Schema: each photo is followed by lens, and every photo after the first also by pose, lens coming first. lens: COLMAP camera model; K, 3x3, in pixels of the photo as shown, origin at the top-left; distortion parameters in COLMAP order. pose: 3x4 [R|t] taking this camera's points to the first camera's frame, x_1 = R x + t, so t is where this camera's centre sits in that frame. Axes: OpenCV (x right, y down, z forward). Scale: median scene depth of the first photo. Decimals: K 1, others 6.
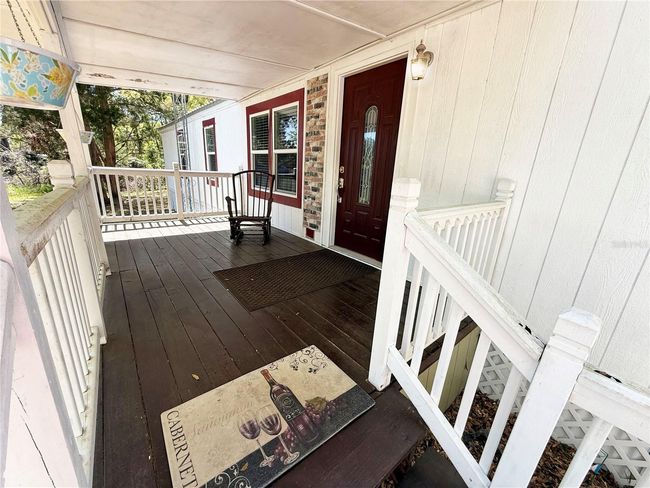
lens RADIAL K [[265.3, 0, 323.1], [0, 265.3, 245.7], [0, 0, 1]] dist [-0.000026, -0.000178]
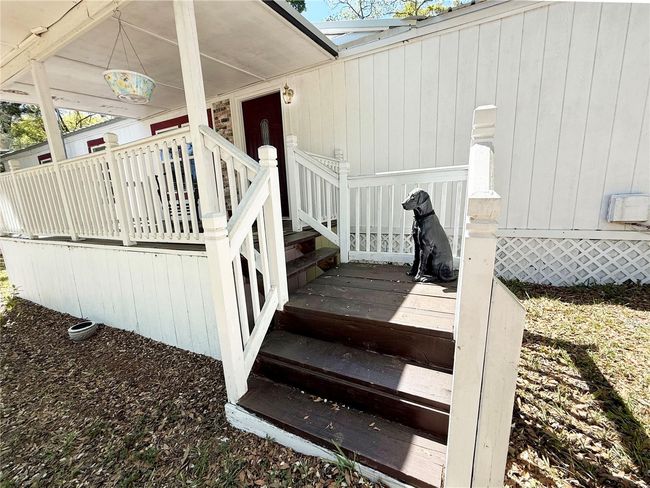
lens RADIAL K [[265.3, 0, 327.7], [0, 265.3, 245.6], [0, 0, 1]] dist [-0.000026, -0.000178]
pose [[0.909275, -0.163795, 0.382610, -0.181262], [0.199111, 0.978471, -0.054305, 0.346351], [-0.365478, 0.125560, 0.922312, -0.473131]]
